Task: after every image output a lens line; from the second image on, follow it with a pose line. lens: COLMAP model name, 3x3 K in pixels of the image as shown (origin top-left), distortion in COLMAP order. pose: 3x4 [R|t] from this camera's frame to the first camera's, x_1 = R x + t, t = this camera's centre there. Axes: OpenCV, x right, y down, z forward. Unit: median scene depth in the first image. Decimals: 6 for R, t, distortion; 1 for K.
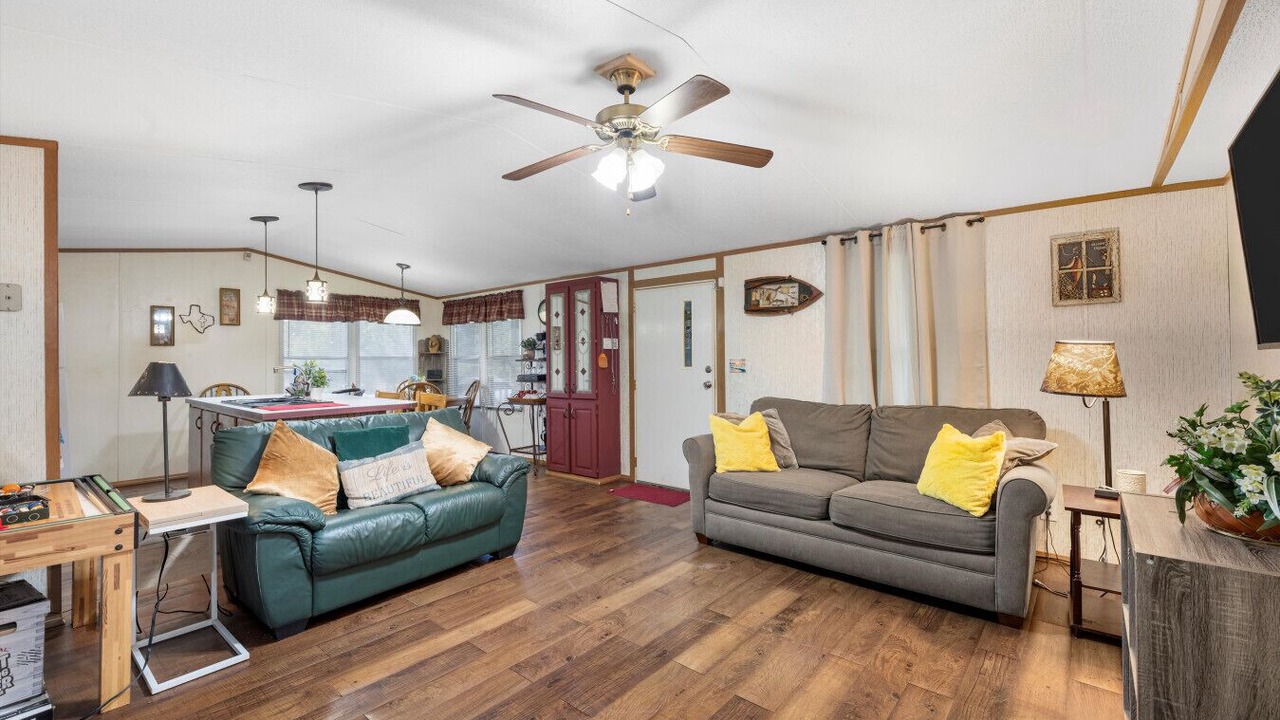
lens RADIAL K [[546.6, 0, 639.7], [0, 546.6, 354.9], [0, 0, 1]] dist [0.000023, -0.000001]
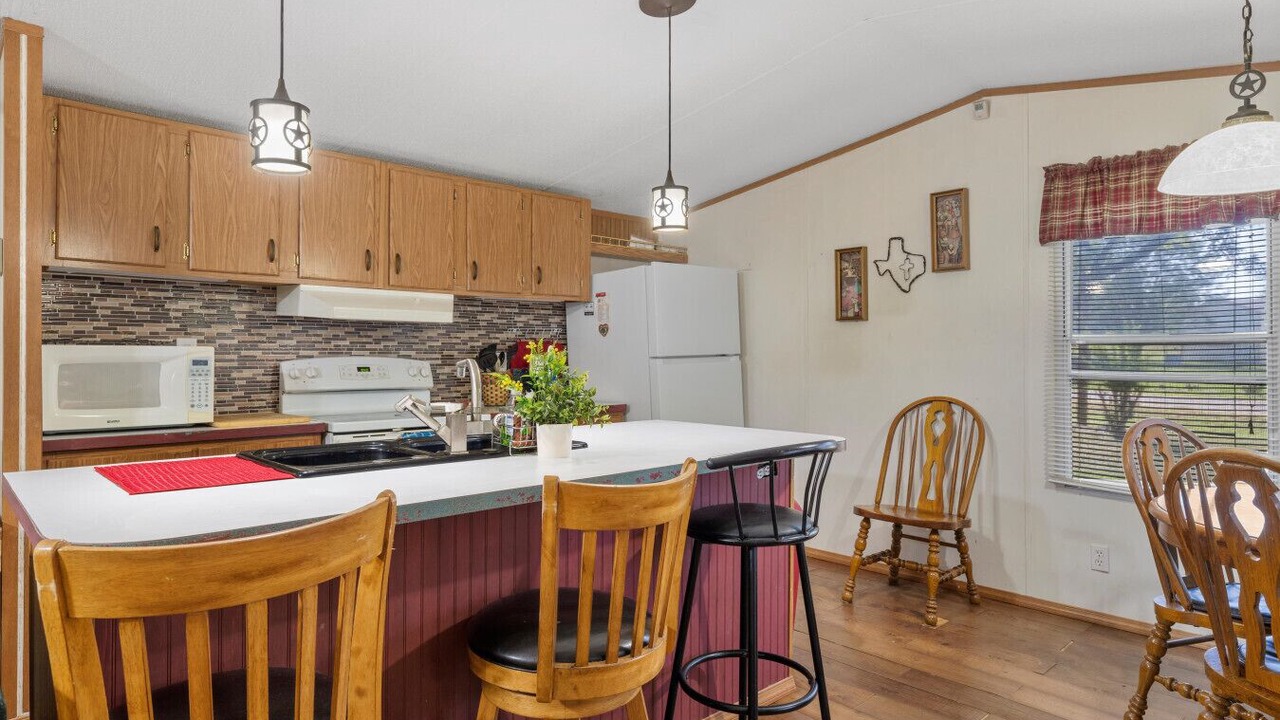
lens RADIAL K [[744.5, 0, 638.7], [0, 744.5, 356.4], [0, 0, 1]] dist [-0.000437, 0.000009]
pose [[-0.109571, 0.009328, -0.993935, -0.104672], [0.008058, 0.999931, 0.008496, 0.011165], [0.993946, -0.007078, -0.109639, 0.861586]]
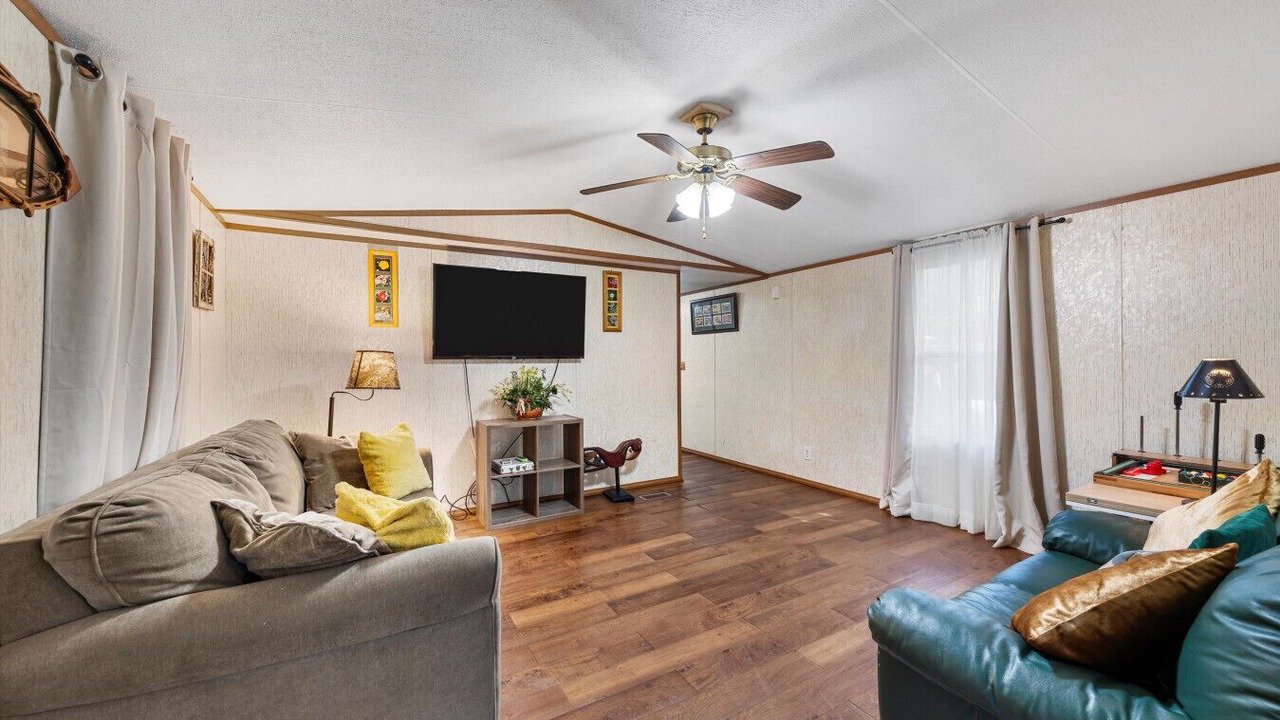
lens RADIAL K [[498.6, 0, 638.3], [0, 498.6, 354.9], [0, 0, 1]] dist [0.002832, 0.000035]
pose [[-0.945158, 0.011929, 0.326394, -0.231636], [0.006709, 0.999831, -0.017114, 0.013353], [-0.326543, -0.013985, -0.945079, 2.035179]]
